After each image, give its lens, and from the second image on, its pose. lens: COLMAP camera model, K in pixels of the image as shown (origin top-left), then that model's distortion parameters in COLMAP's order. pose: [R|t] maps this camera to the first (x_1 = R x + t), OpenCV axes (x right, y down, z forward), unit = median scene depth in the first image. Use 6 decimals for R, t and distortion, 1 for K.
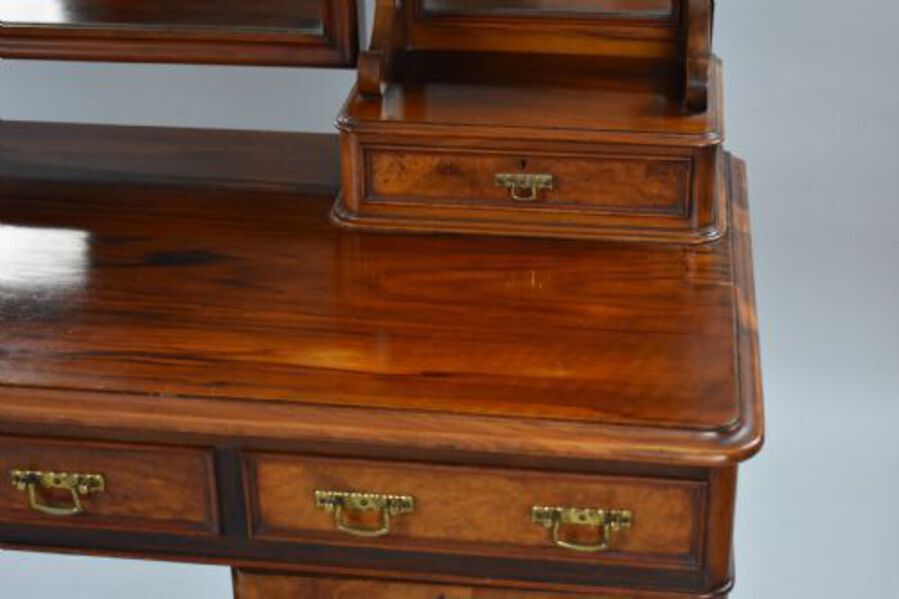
lens RADIAL K [[1632.4, 0, 449.5], [0, 1632.4, 299.5], [0, 0, 1]] dist [-0.000571, 0.041364]
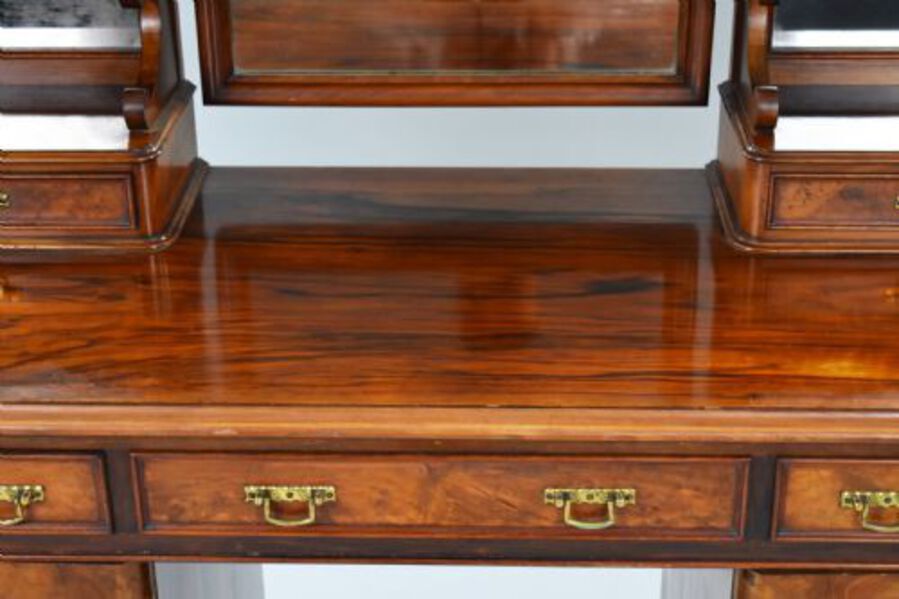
lens RADIAL K [[1632.4, 0, 449.5], [0, 1632.4, 299.5], [0, 0, 1]] dist [-0.000571, 0.041364]
pose [[0.994155, -0.041719, 0.099576, -0.429169], [0.044759, 0.998591, -0.028497, 0.009584], [-0.098247, 0.032787, 0.994622, -0.046754]]
